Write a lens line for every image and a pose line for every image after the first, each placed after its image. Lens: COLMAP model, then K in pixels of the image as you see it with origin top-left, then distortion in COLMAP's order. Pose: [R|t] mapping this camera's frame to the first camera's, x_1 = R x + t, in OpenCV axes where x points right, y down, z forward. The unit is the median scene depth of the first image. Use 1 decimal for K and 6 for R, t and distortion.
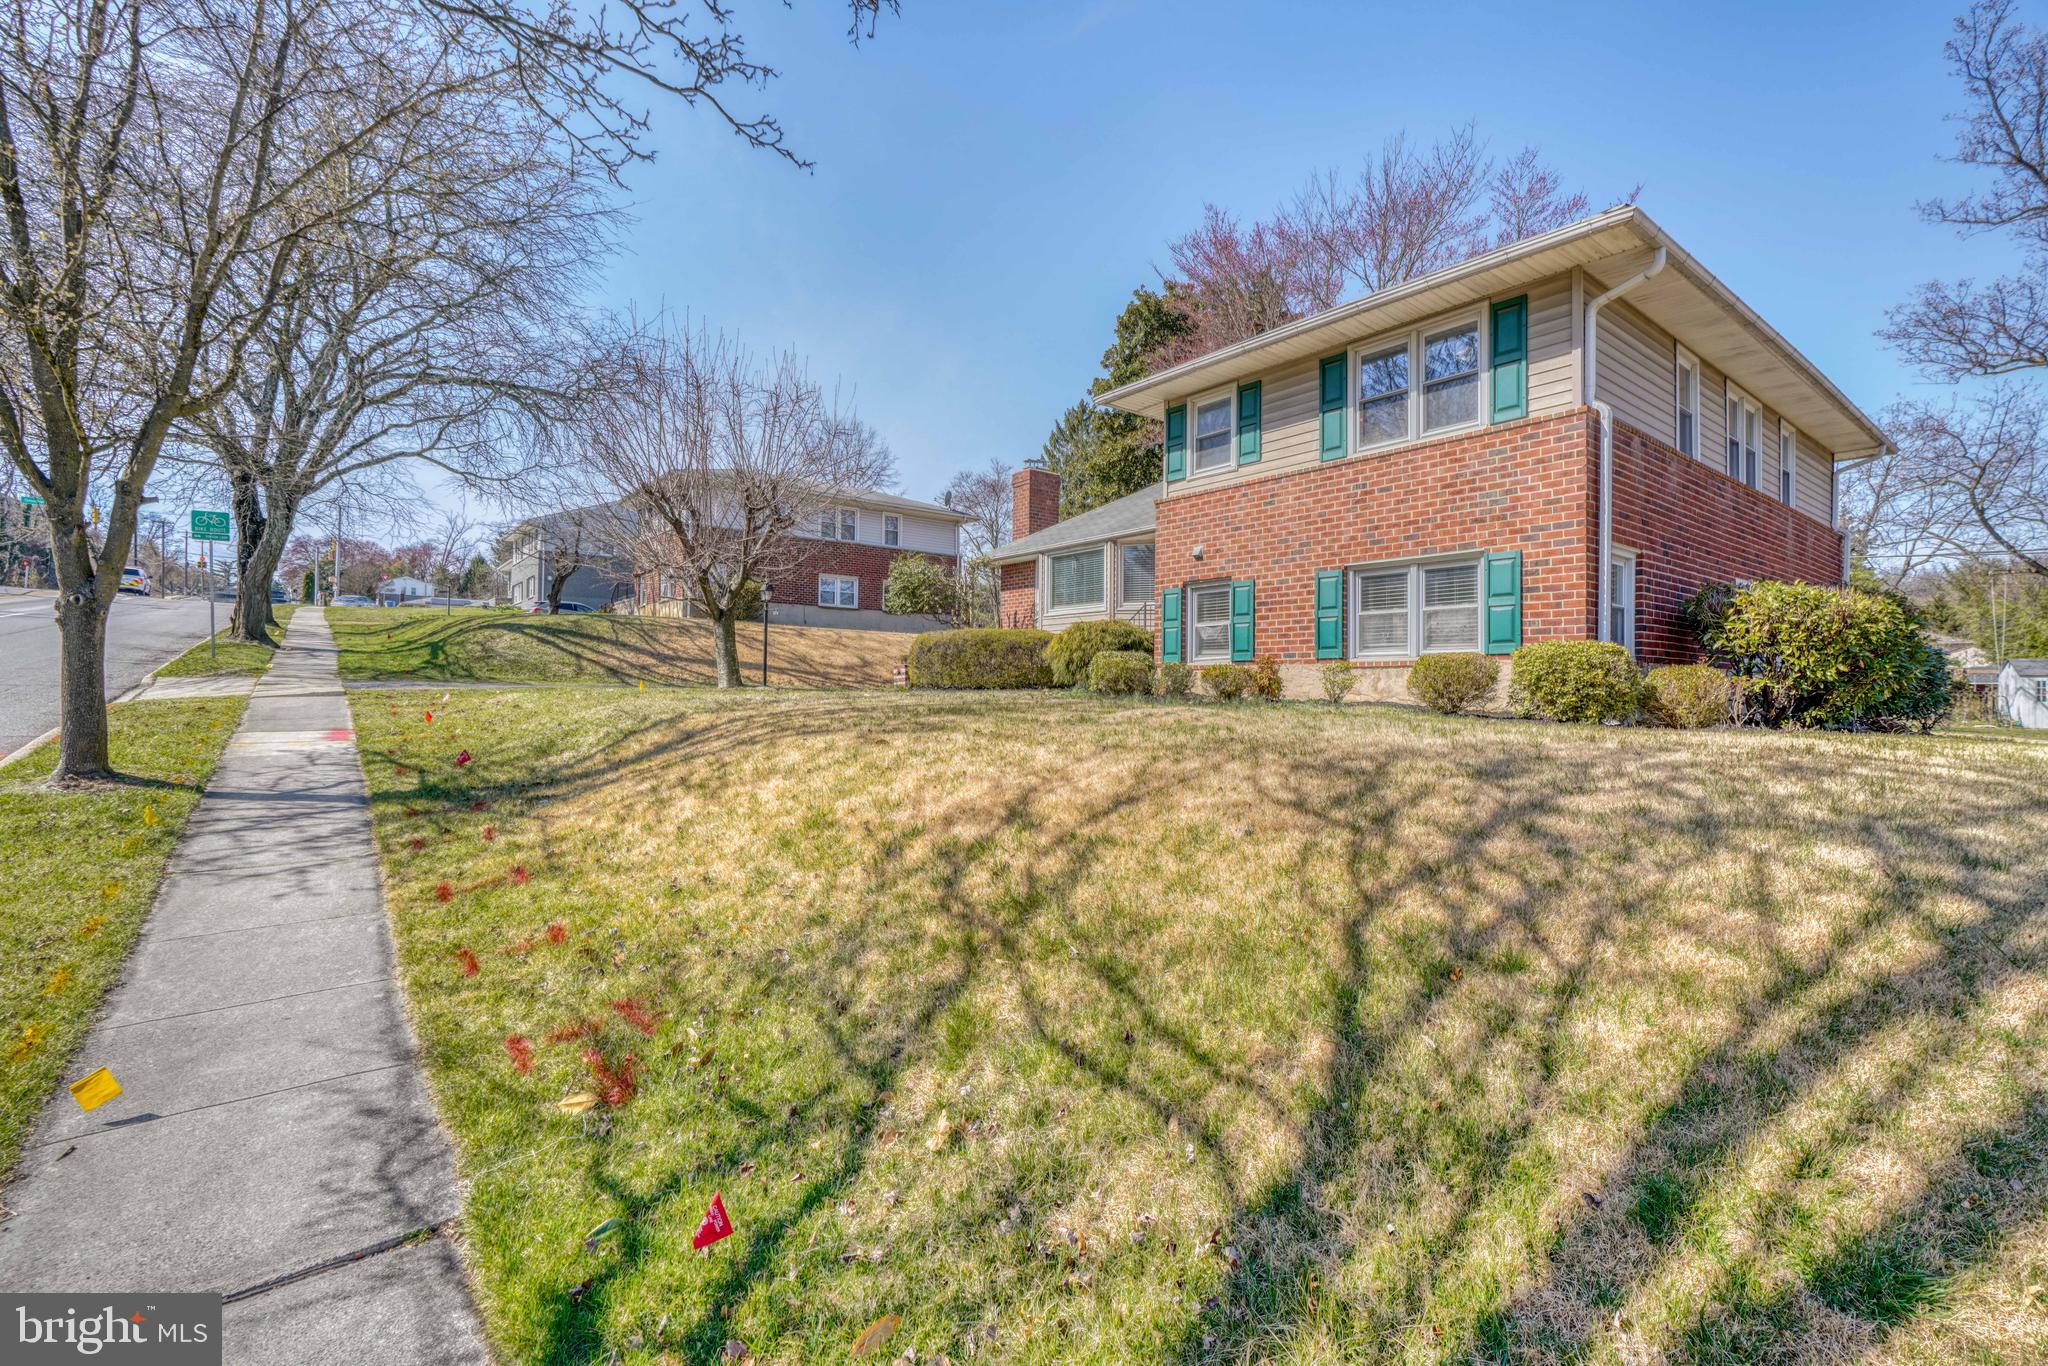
lens RADIAL K [[965.3, 0, 1028.9], [0, 965.3, 685.7], [0, 0, 1]] dist [0.000538, 0.000032]
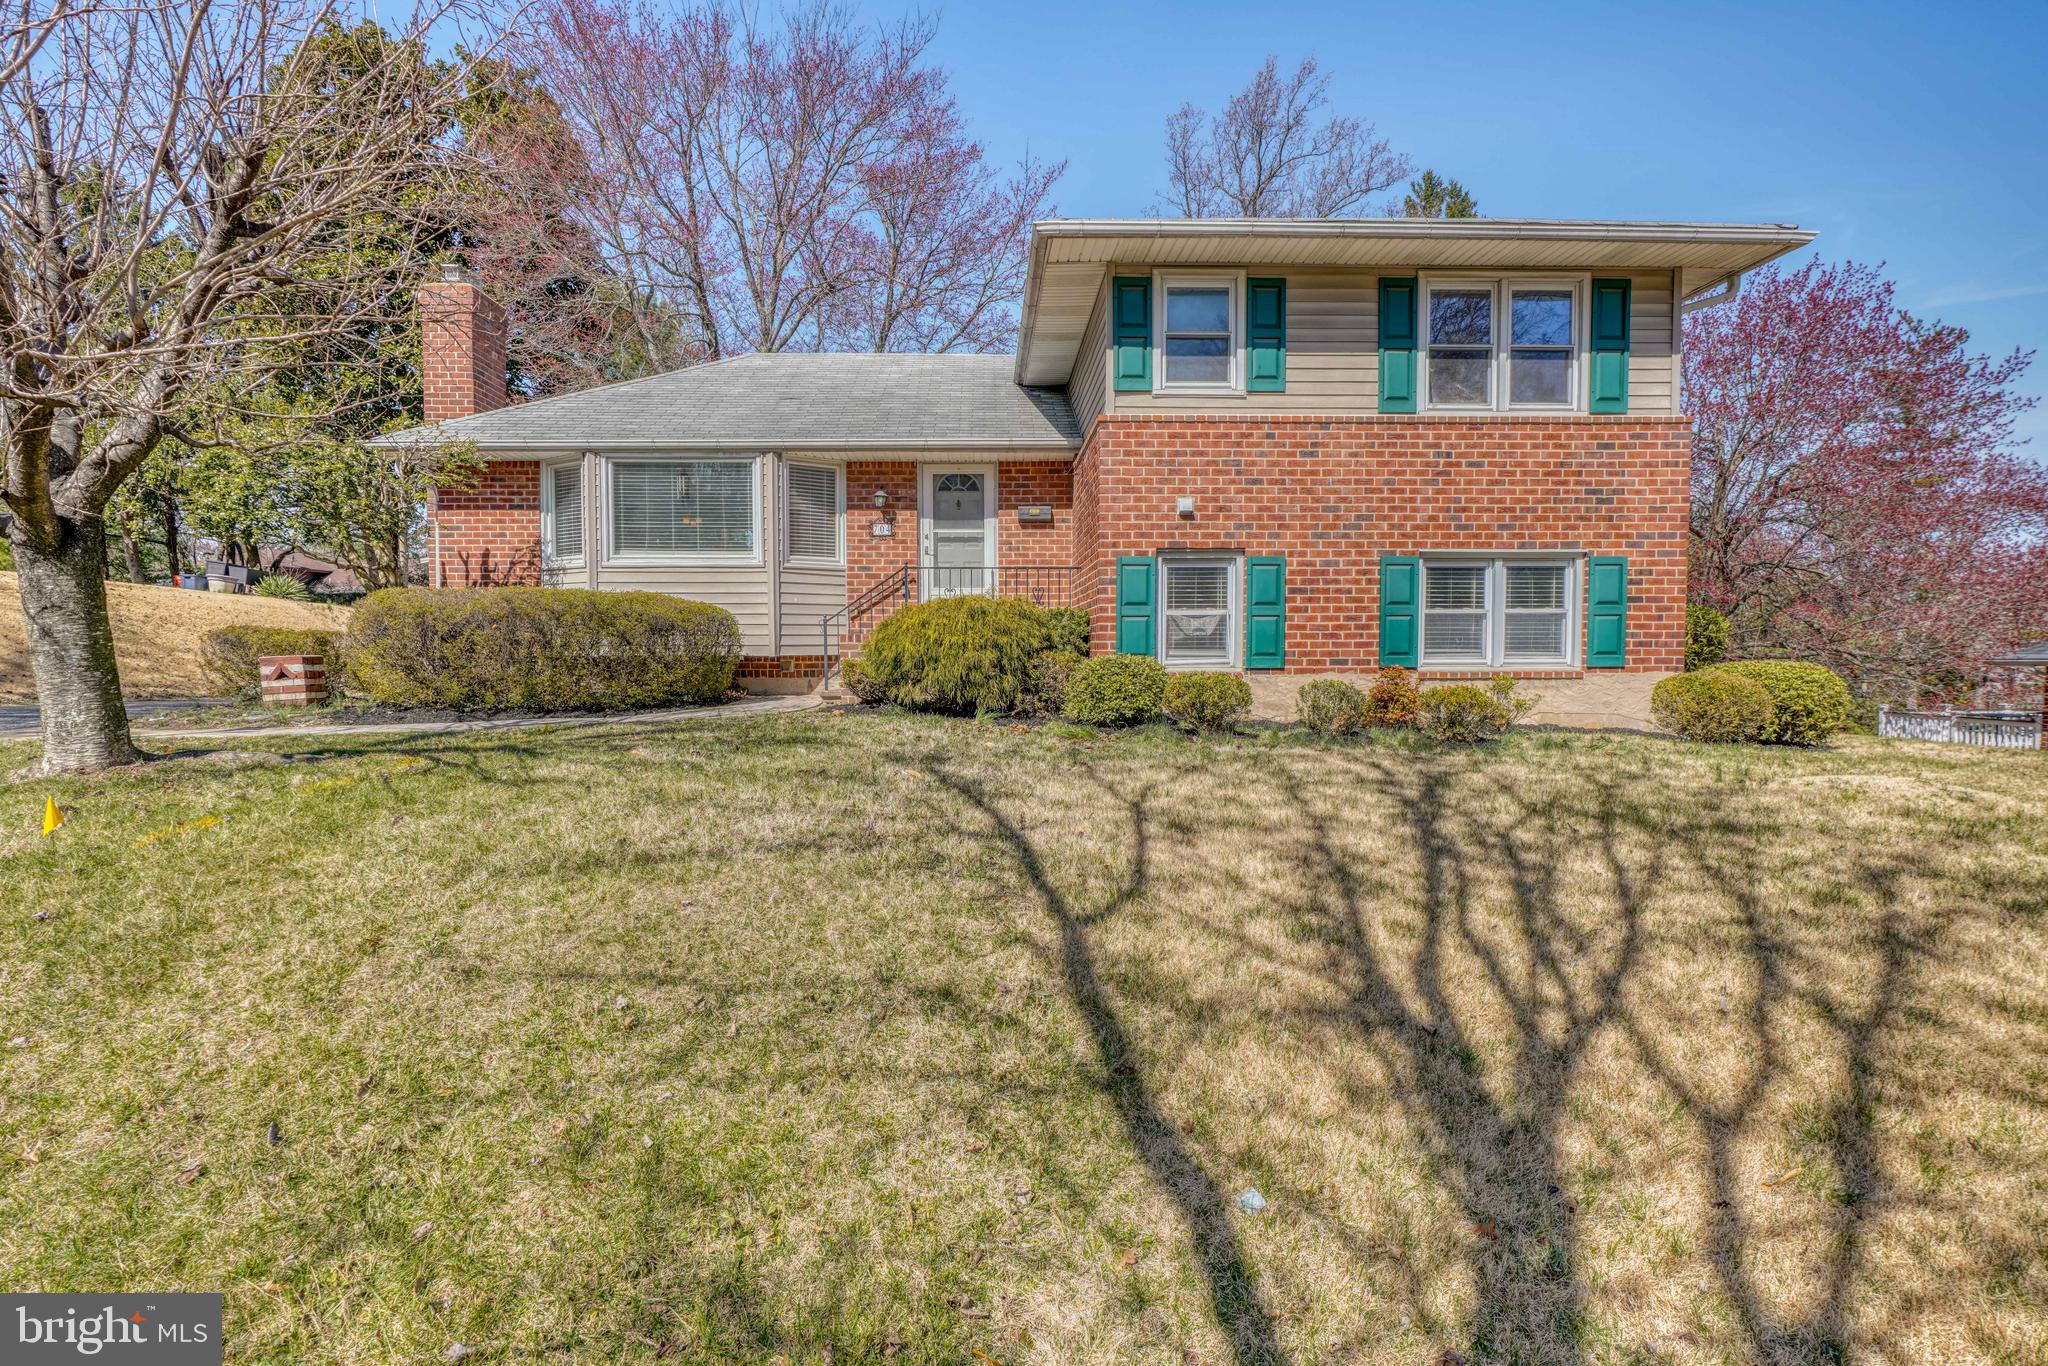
lens RADIAL K [[977.2, 0, 1030.4], [0, 977.2, 683.4], [0, 0, 1]] dist [-0.002673, -0.000053]
pose [[0.584745, -0.045253, 0.809954, -0.524800], [-0.000193, 0.998435, 0.055922, -0.061095], [-0.811217, -0.032856, 0.583822, 0.792505]]
